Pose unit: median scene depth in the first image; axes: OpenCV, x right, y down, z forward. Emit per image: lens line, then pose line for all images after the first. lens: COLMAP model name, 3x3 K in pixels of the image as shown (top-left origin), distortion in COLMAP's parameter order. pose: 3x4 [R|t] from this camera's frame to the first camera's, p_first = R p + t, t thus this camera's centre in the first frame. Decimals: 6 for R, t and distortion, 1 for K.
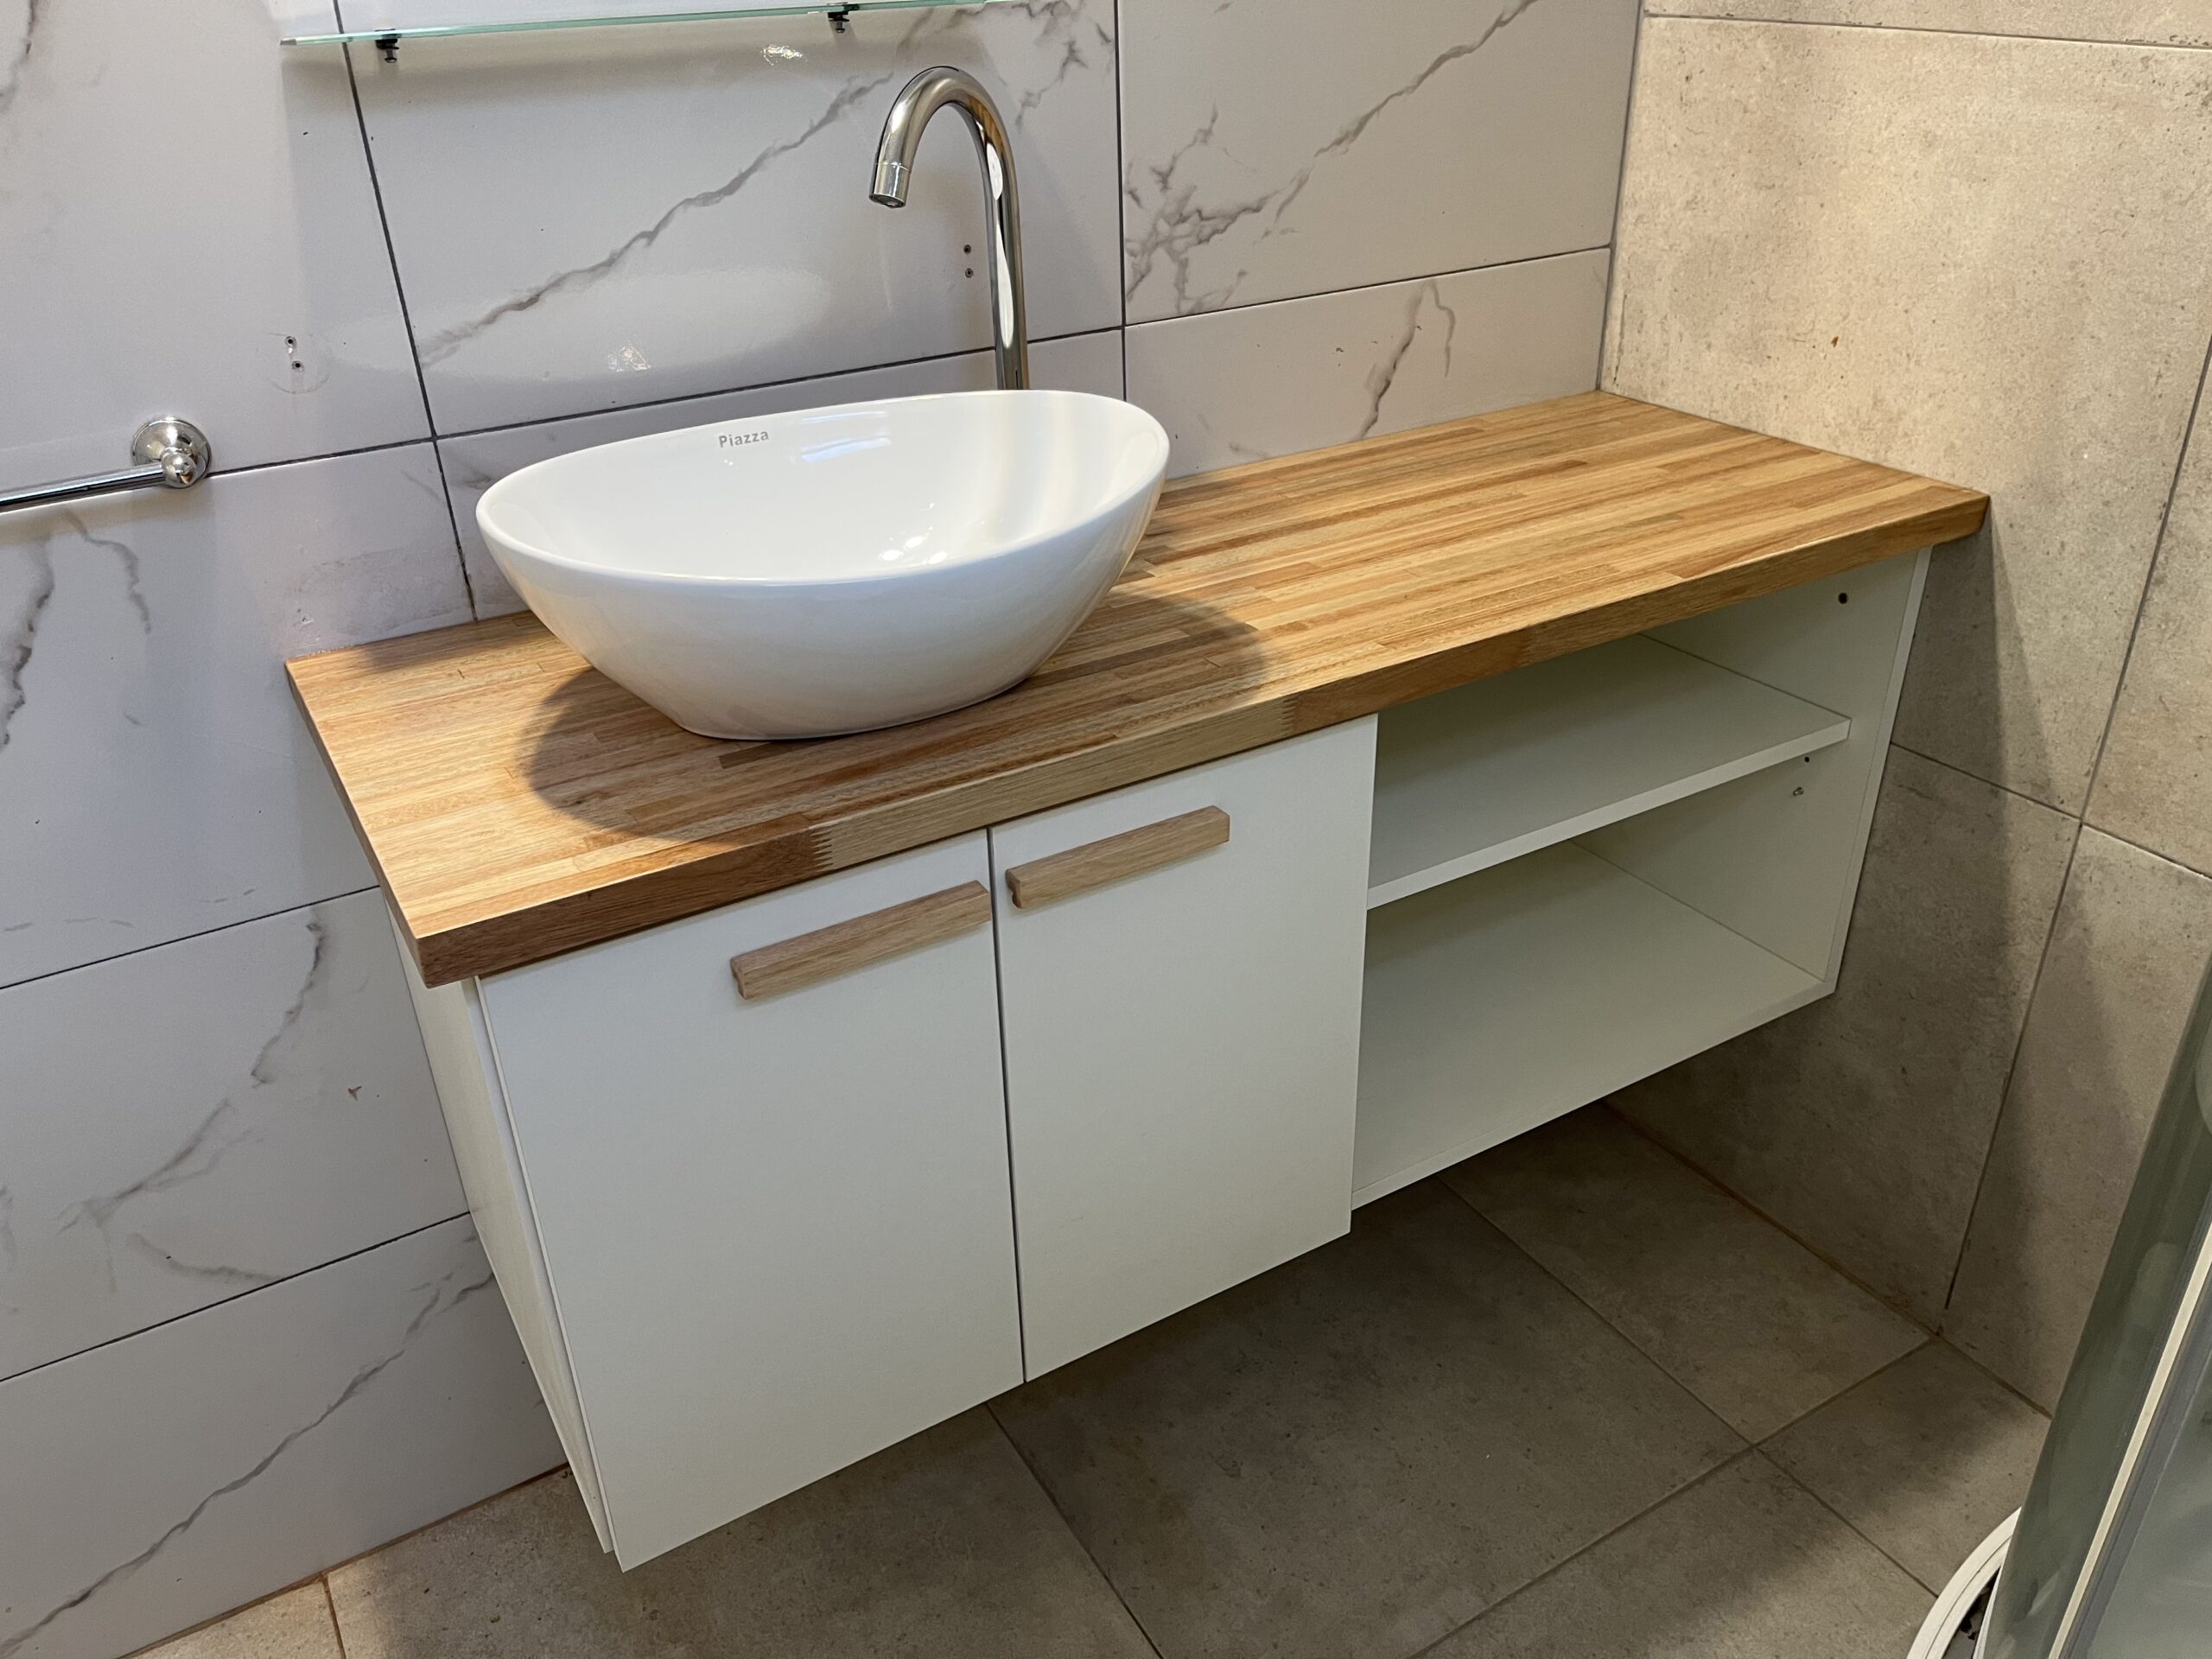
lens RADIAL K [[1689.2, 0, 1107.1], [0, 1689.2, 838.7], [0, 0, 1]] dist [0.053360, -0.075437]
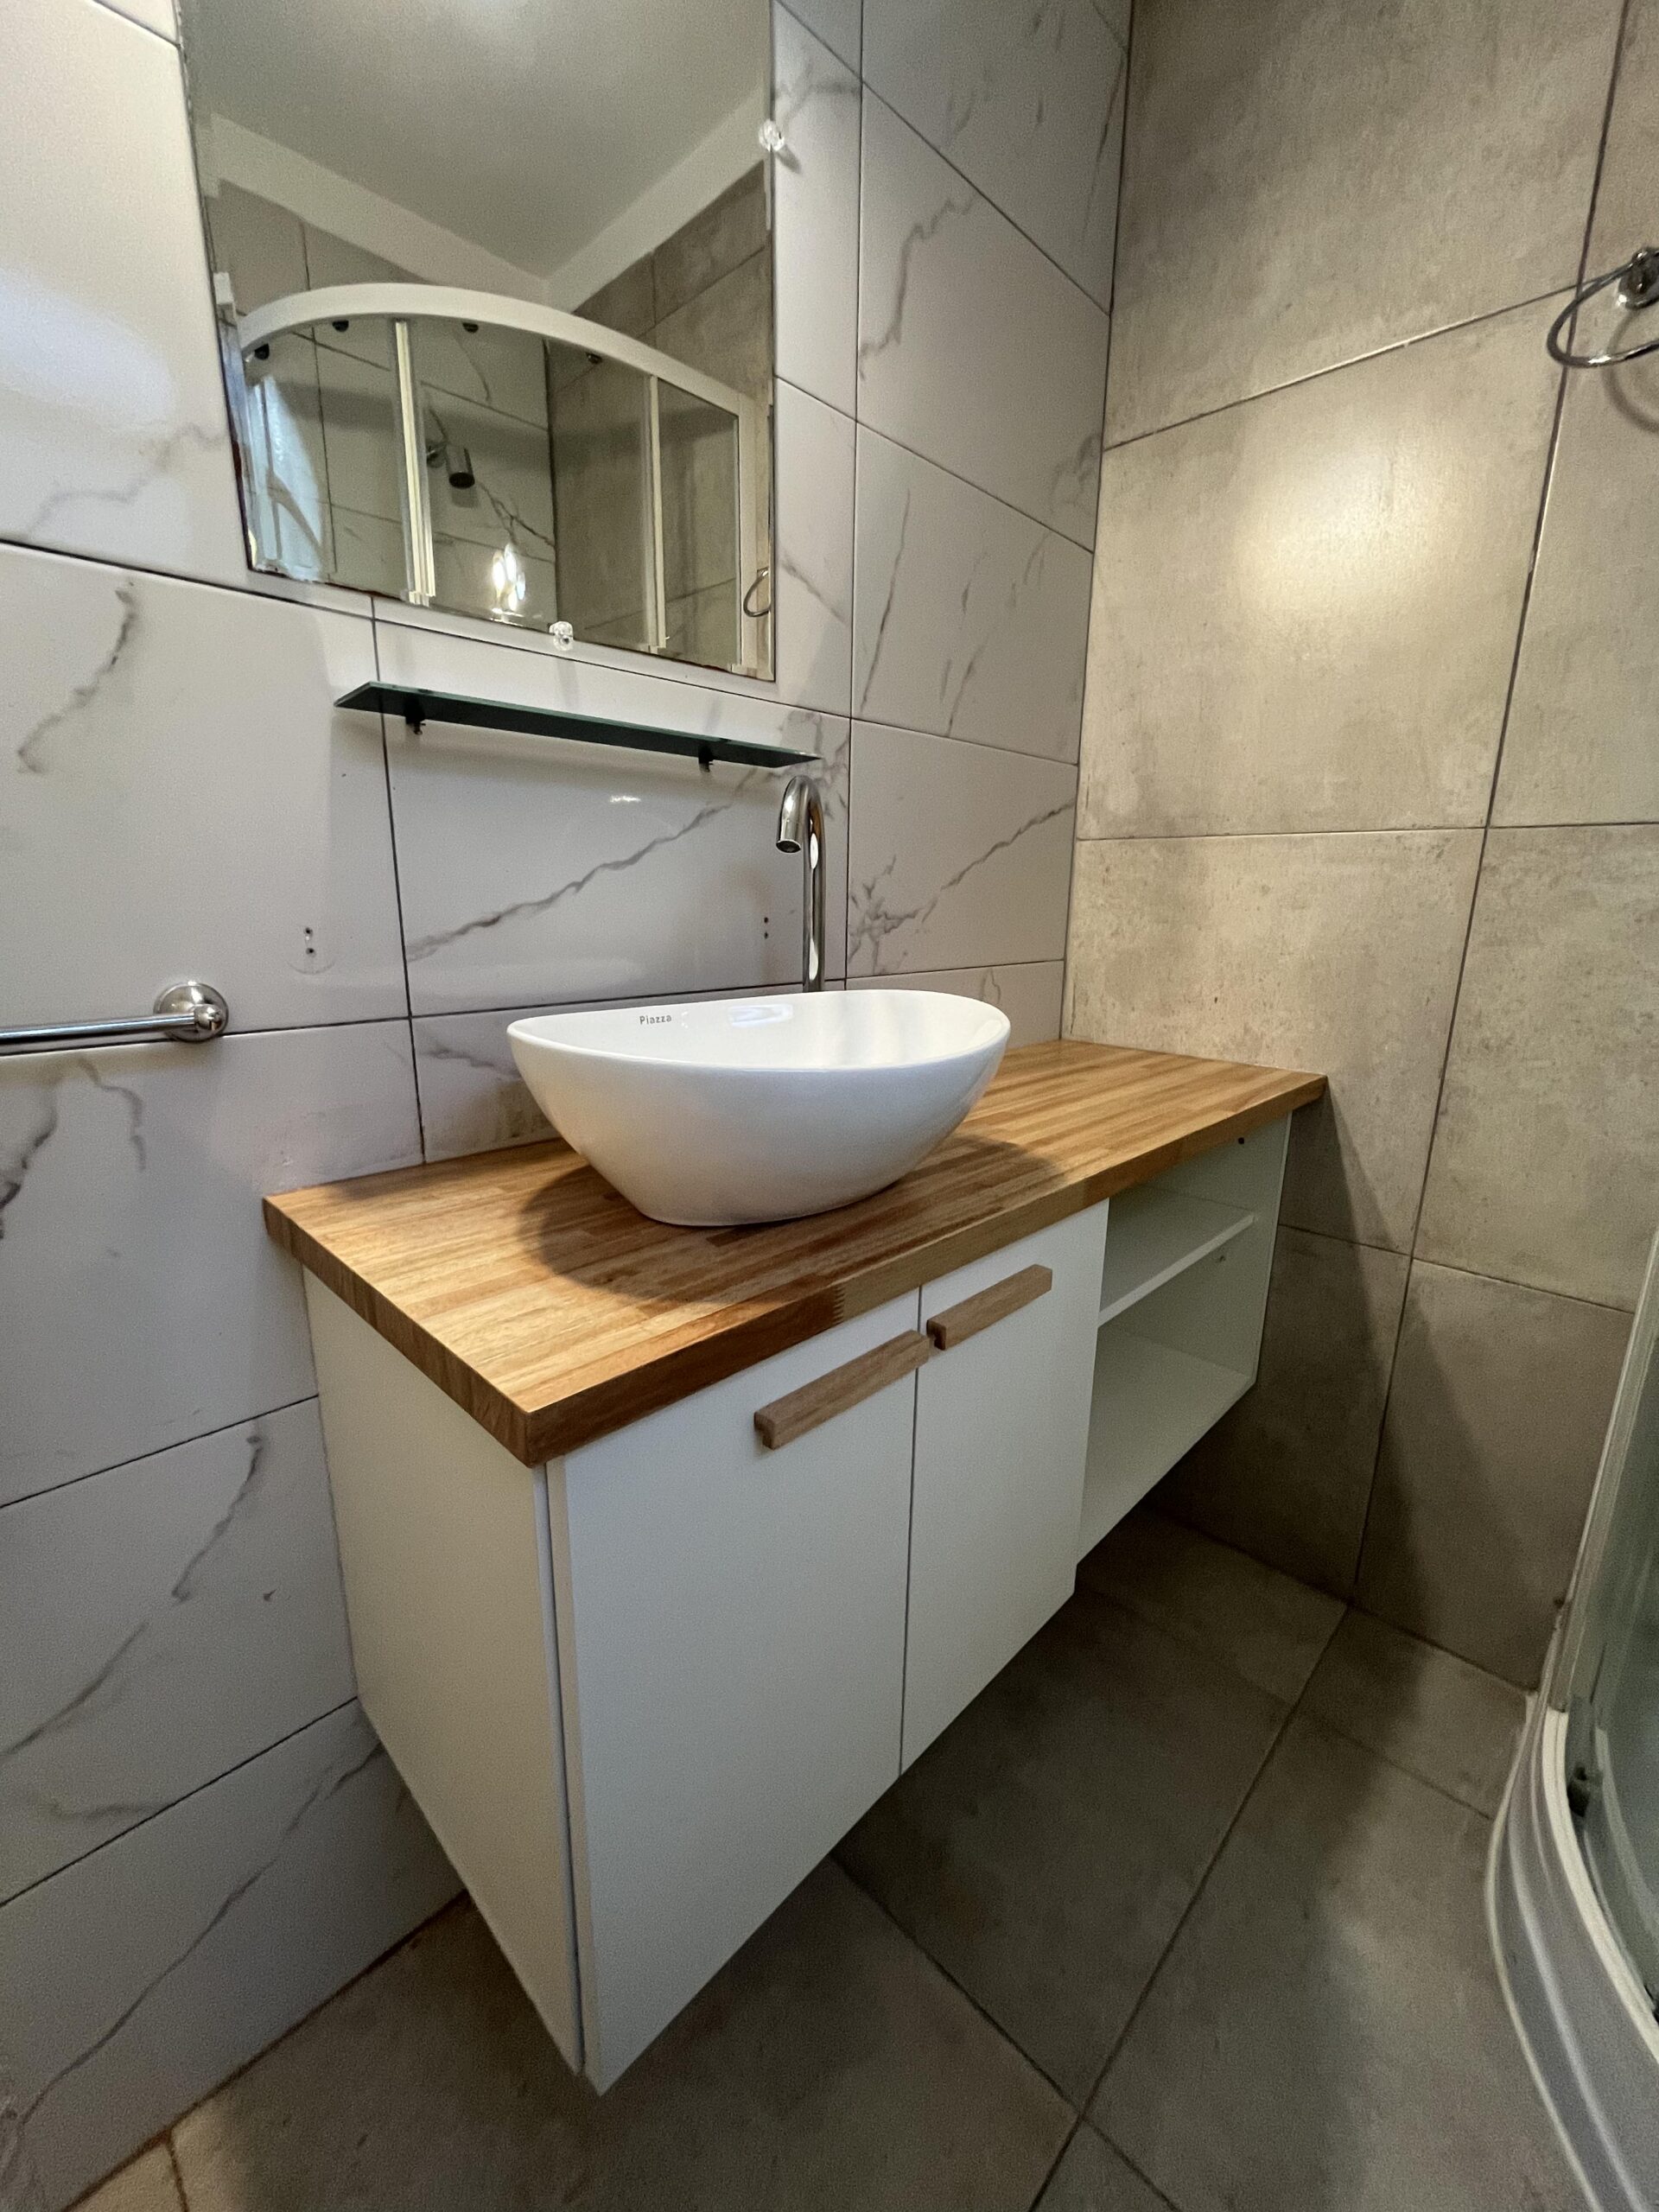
lens RADIAL K [[896.9, 0, 830.2], [0, 896.9, 1098.3], [0, 0, 1]] dist [-0.004776, 0.000528]
pose [[0.964942, -0.016619, 0.261938, -0.234296], [0.088223, 0.960461, -0.264065, 0.023364], [-0.247193, 0.277917, 0.928255, 0.277563]]
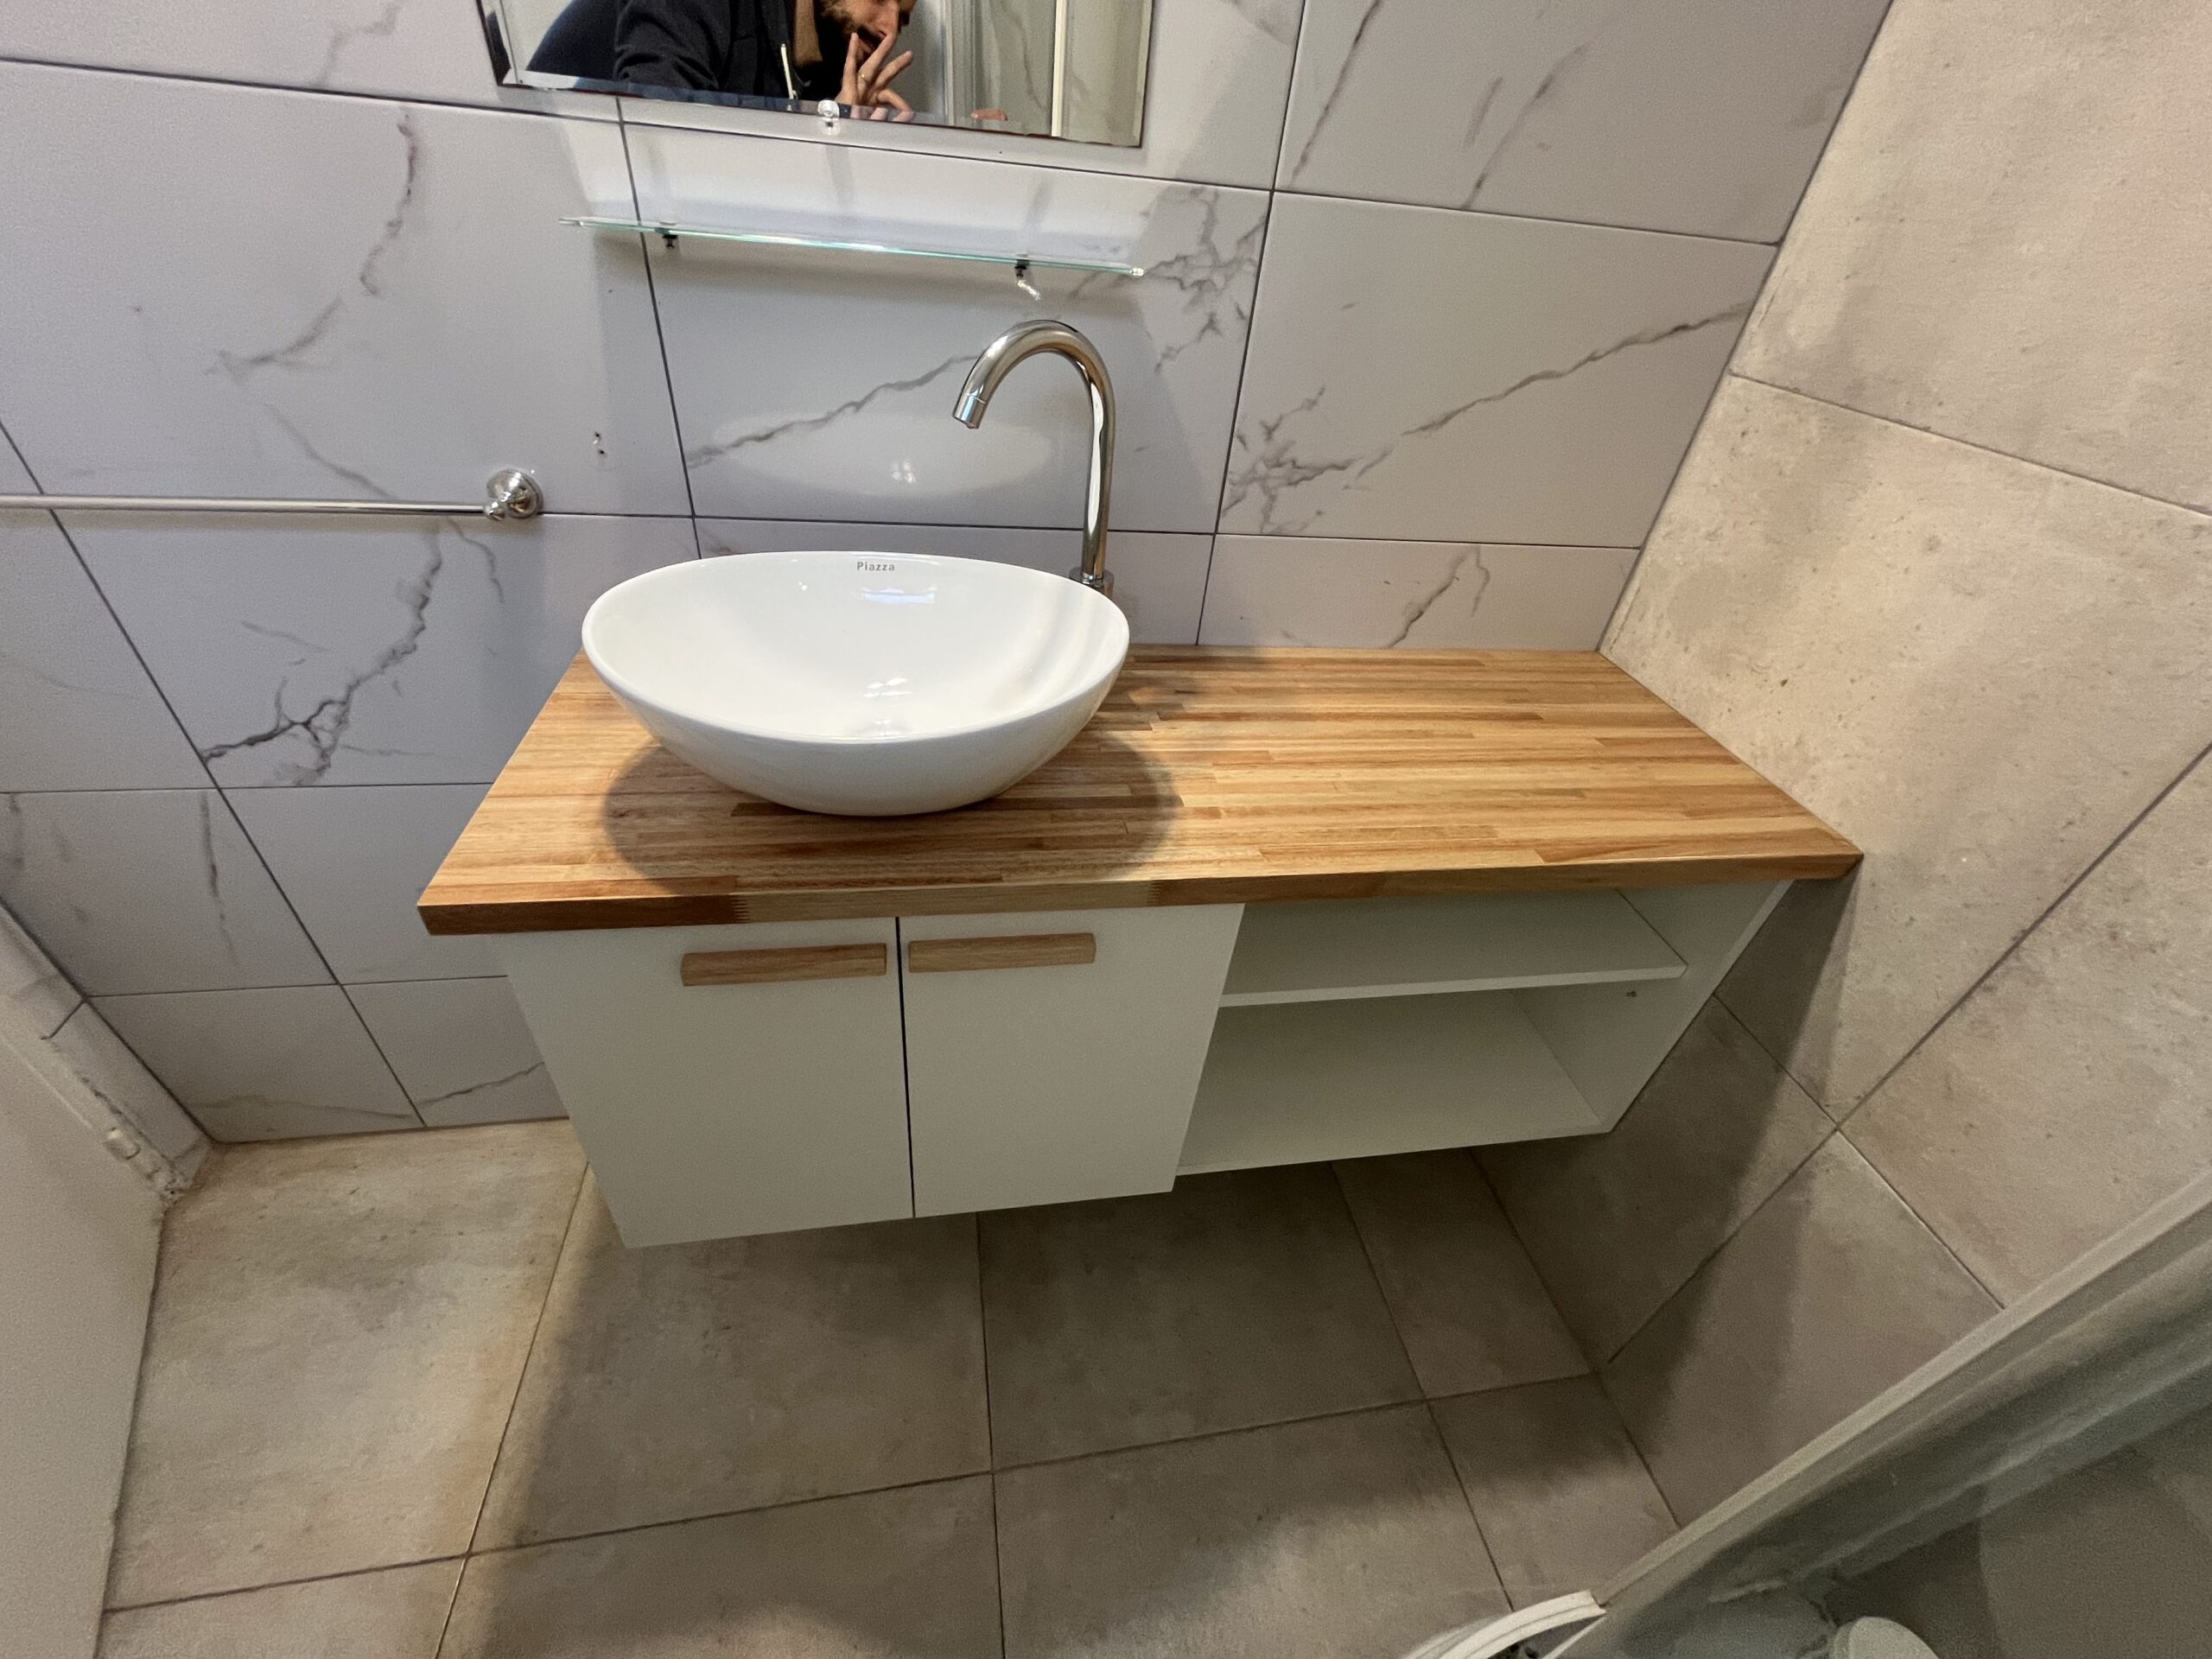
lens RADIAL K [[896.9, 0, 1100.4], [0, 896.9, 832.9], [0, 0, 1]] dist [-0.004776, 0.000528]
pose [[0.924211, 0.310079, -0.222904, 0.167434], [-0.278138, 0.946528, 0.163477, -0.174879], [0.261675, -0.089089, 0.961036, 0.276705]]
